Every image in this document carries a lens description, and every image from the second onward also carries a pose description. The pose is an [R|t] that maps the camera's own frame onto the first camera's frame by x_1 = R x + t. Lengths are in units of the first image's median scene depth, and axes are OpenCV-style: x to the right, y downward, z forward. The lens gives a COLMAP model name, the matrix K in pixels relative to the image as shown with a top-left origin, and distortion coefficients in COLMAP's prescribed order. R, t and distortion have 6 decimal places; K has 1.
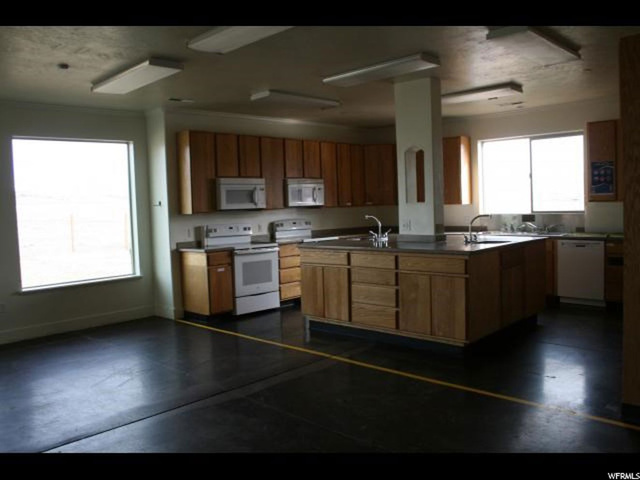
lens RADIAL K [[552.4, 0, 318.8], [0, 552.4, 226.0], [0, 0, 1]] dist [-0.066333, 0.018843]
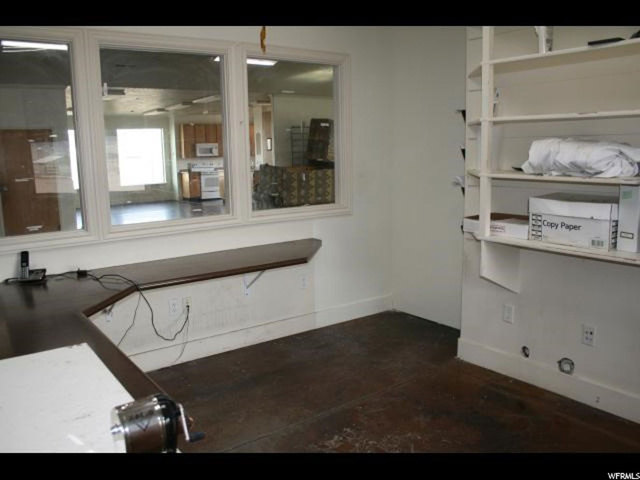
lens RADIAL K [[552.4, 0, 318.8], [0, 552.4, 226.0], [0, 0, 1]] dist [-0.066333, 0.018843]
pose [[0.986640, 0.037209, -0.158609, 0.757423], [-0.020074, 0.993916, 0.108296, 0.002488], [0.161674, -0.103666, 0.981384, -1.346829]]
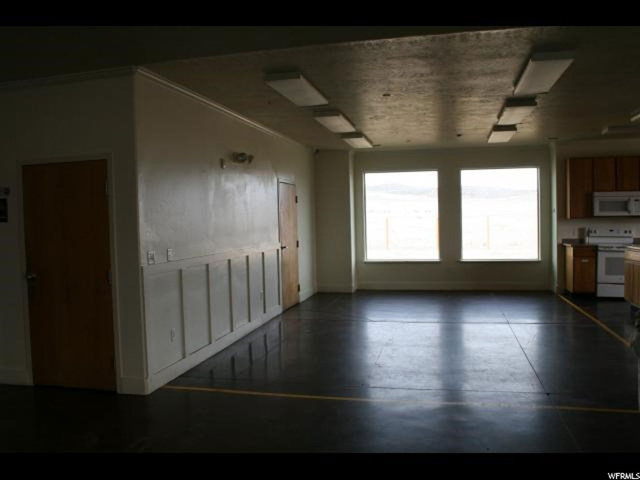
lens RADIAL K [[552.4, 0, 318.8], [0, 552.4, 226.0], [0, 0, 1]] dist [-0.066333, 0.018843]
pose [[0.526297, 0.045036, -0.849107, 0.580189], [-0.038965, 0.998825, 0.028826, -0.017303], [0.849408, 0.017915, 0.527433, -0.244037]]
